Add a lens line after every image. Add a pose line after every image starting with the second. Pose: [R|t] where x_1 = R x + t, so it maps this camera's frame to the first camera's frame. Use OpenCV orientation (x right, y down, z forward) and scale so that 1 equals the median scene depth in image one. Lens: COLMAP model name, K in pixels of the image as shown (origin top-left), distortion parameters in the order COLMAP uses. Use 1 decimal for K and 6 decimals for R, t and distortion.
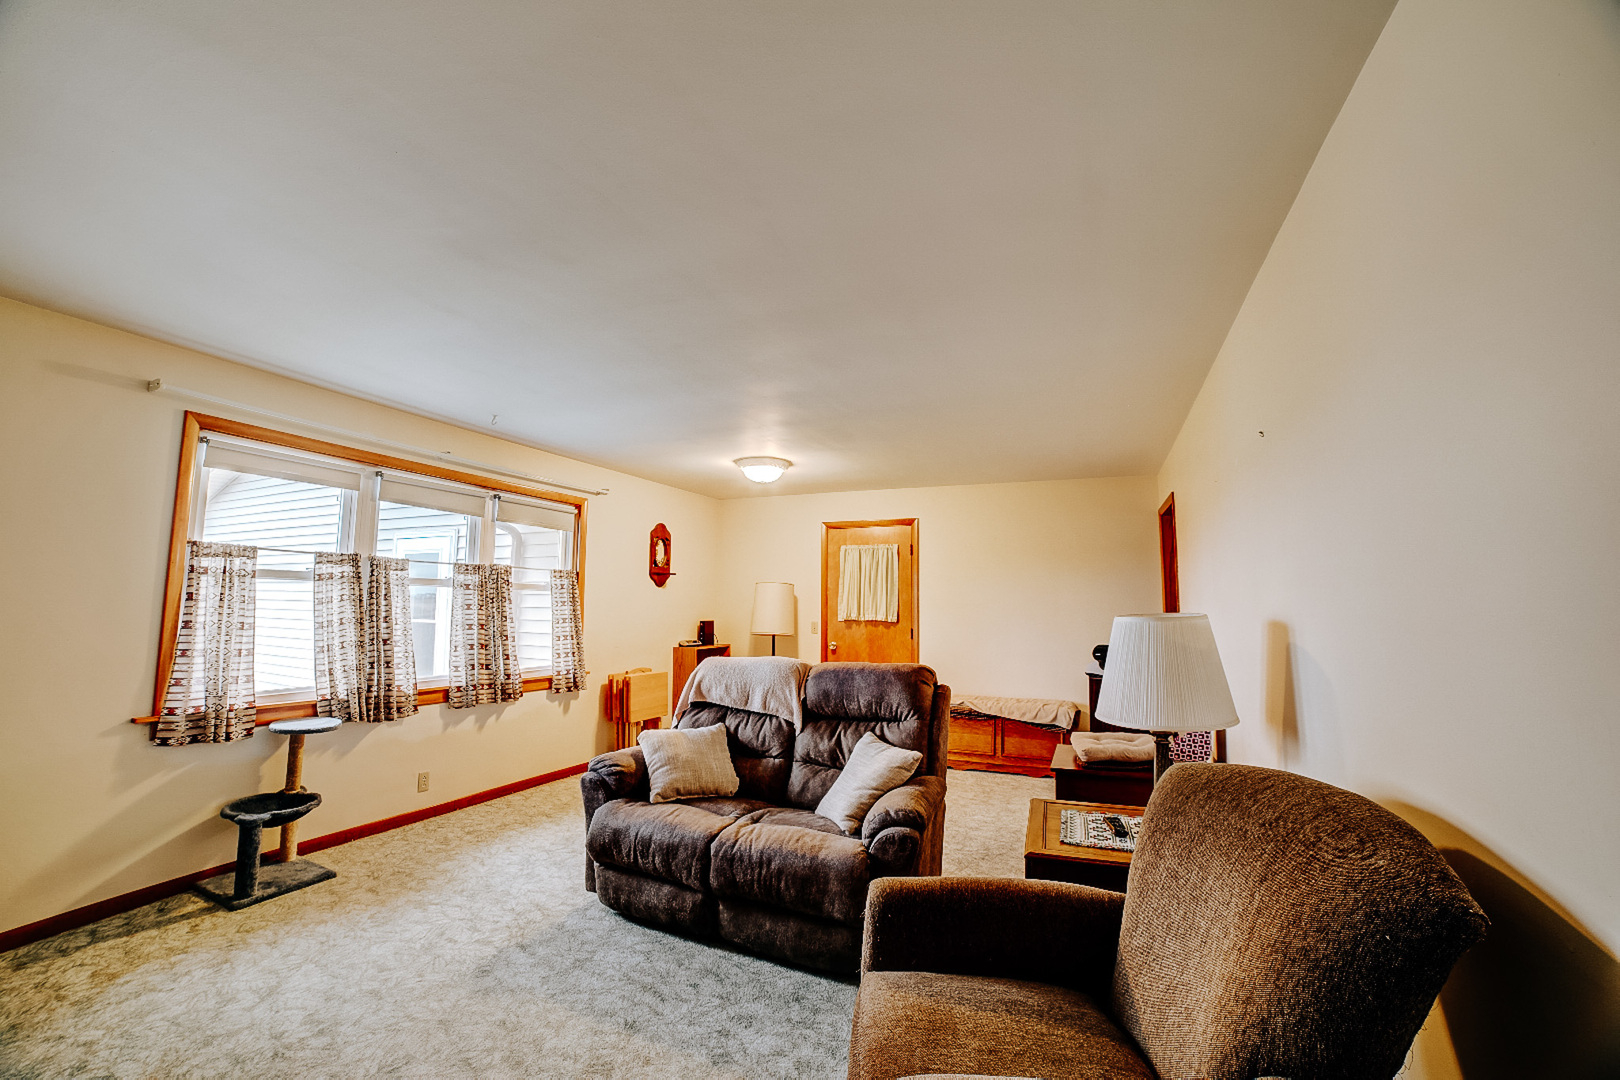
lens RADIAL K [[648.3, 0, 805.3], [0, 648.3, 544.4], [0, 0, 1]] dist [-0.093324, 0.032914]
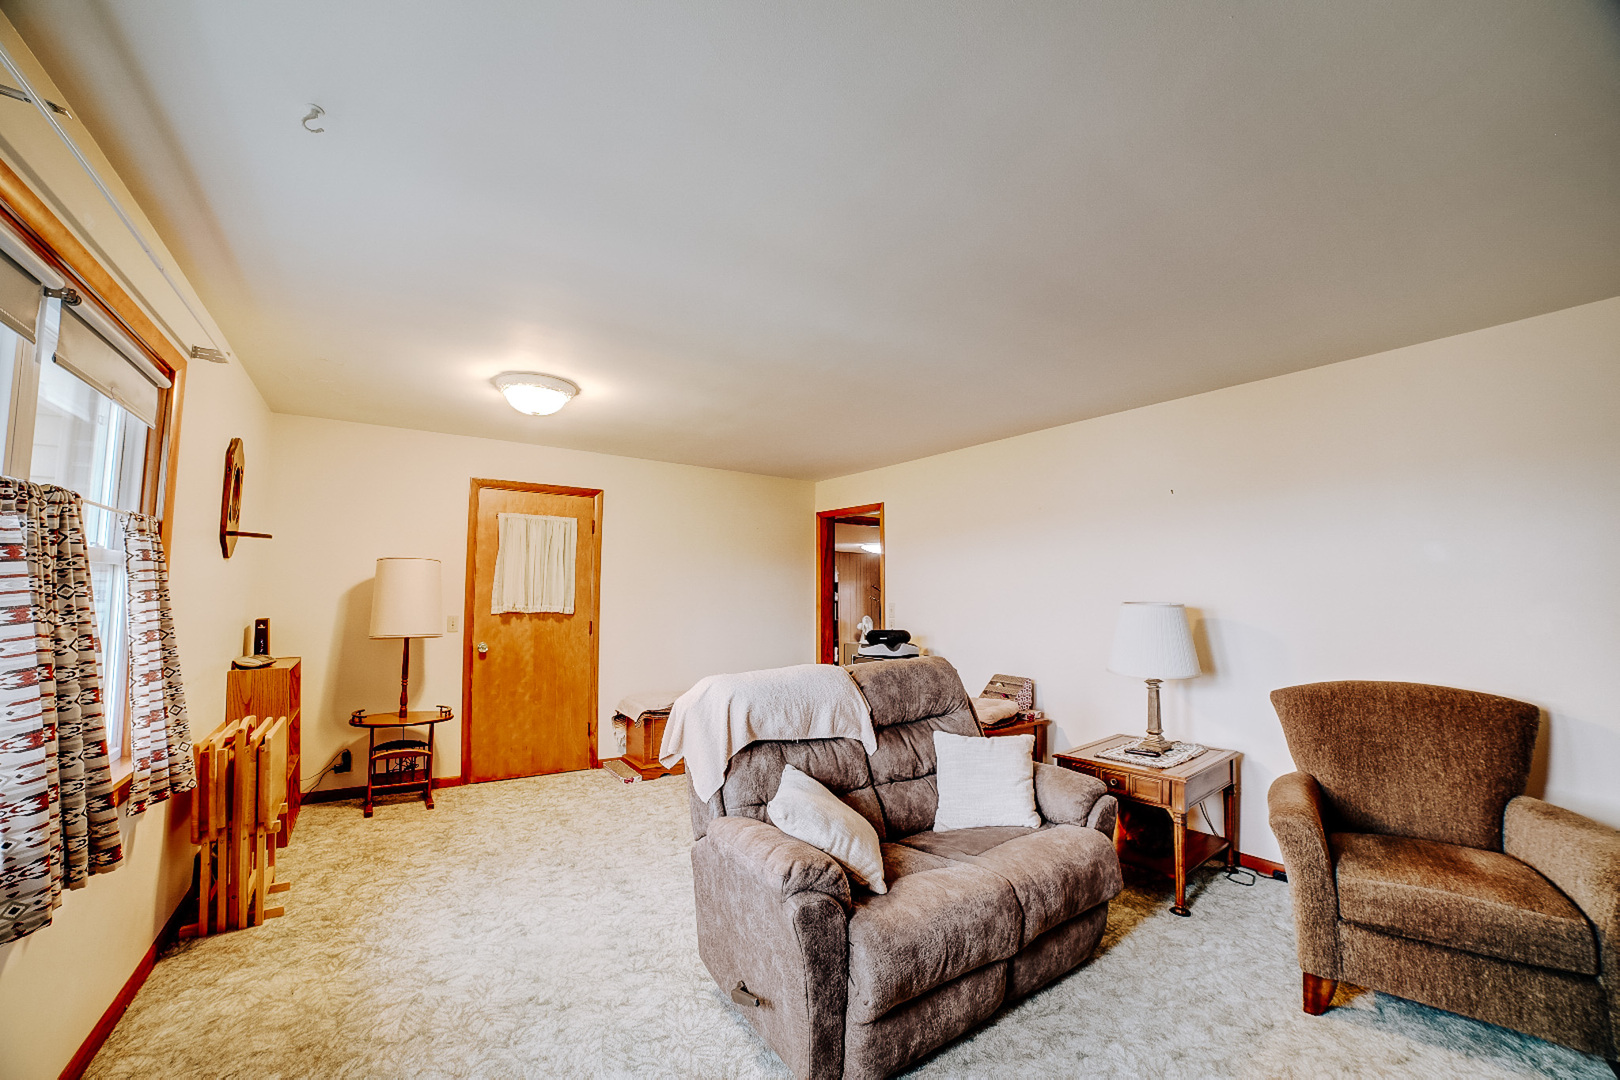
lens RADIAL K [[648.3, 0, 805.3], [0, 648.3, 544.4], [0, 0, 1]] dist [-0.093324, 0.032914]
pose [[0.510042, 0.056707, 0.858278, -0.606078], [-0.081807, 0.996499, -0.017224, 0.034357], [-0.856250, -0.061428, 0.512896, 0.506826]]
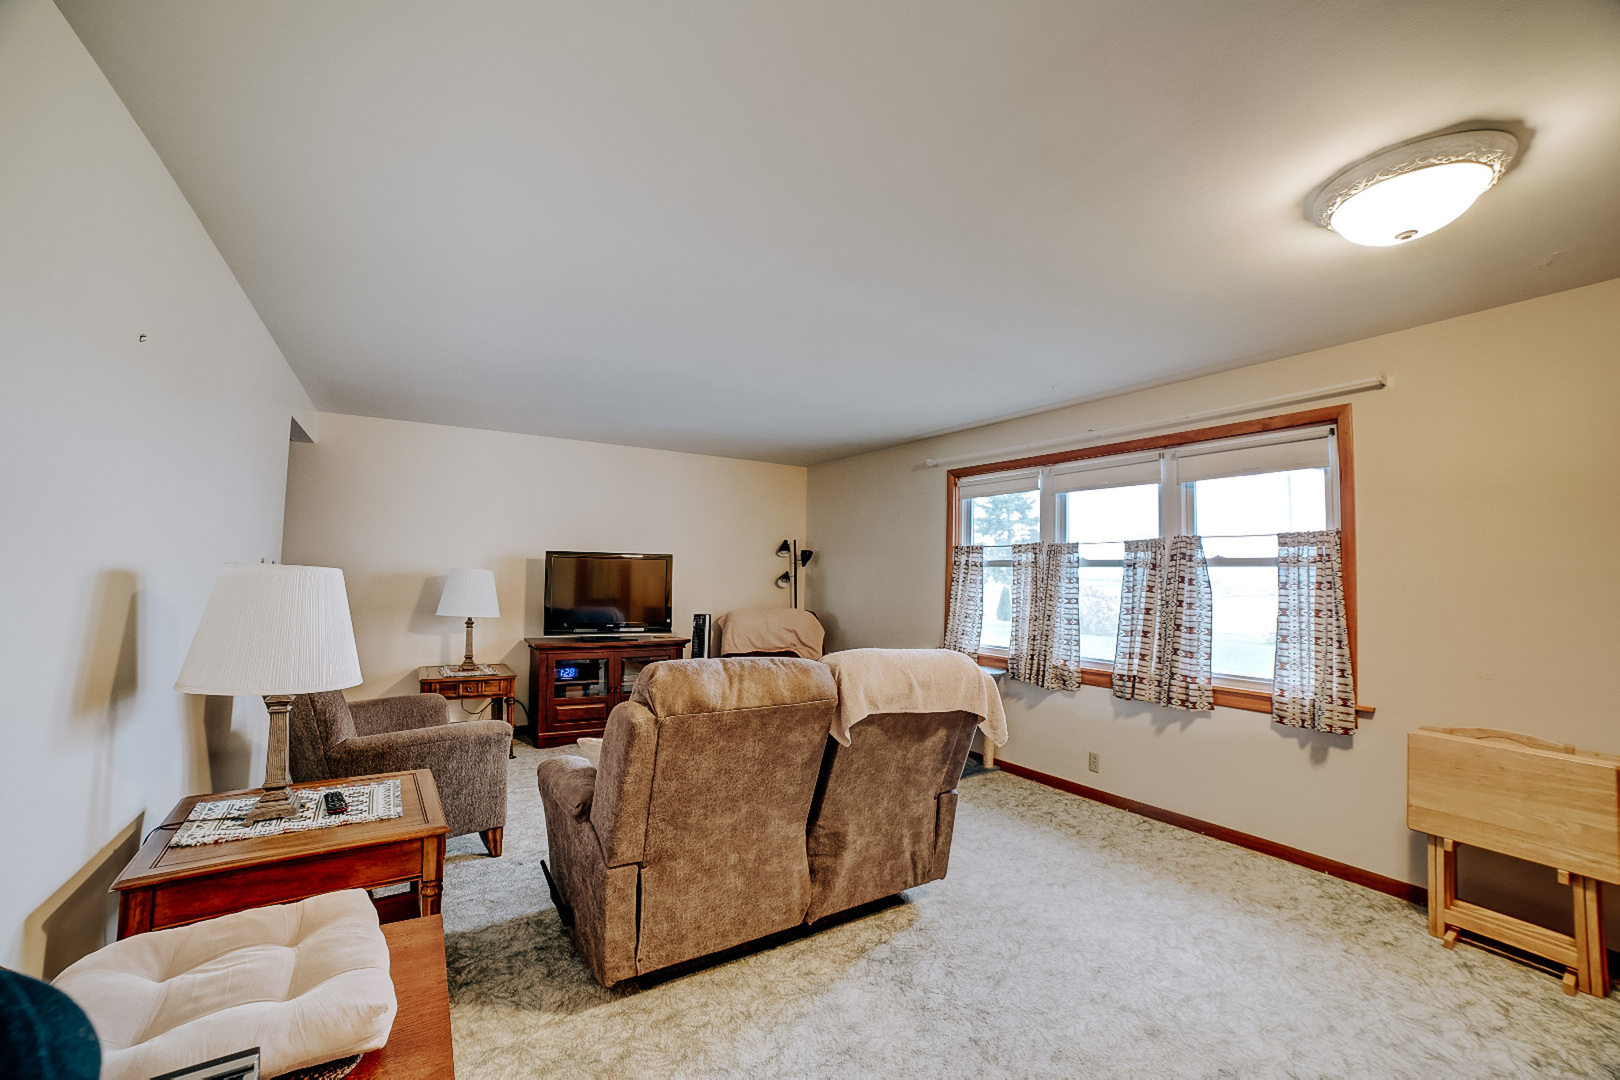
lens RADIAL K [[648.3, 0, 805.3], [0, 648.3, 544.4], [0, 0, 1]] dist [-0.093324, 0.032914]
pose [[-0.542951, -0.065824, -0.837181, 0.474632], [0.051083, 0.992488, -0.111166, 0.113789], [0.838209, -0.103124, -0.535510, 1.103754]]
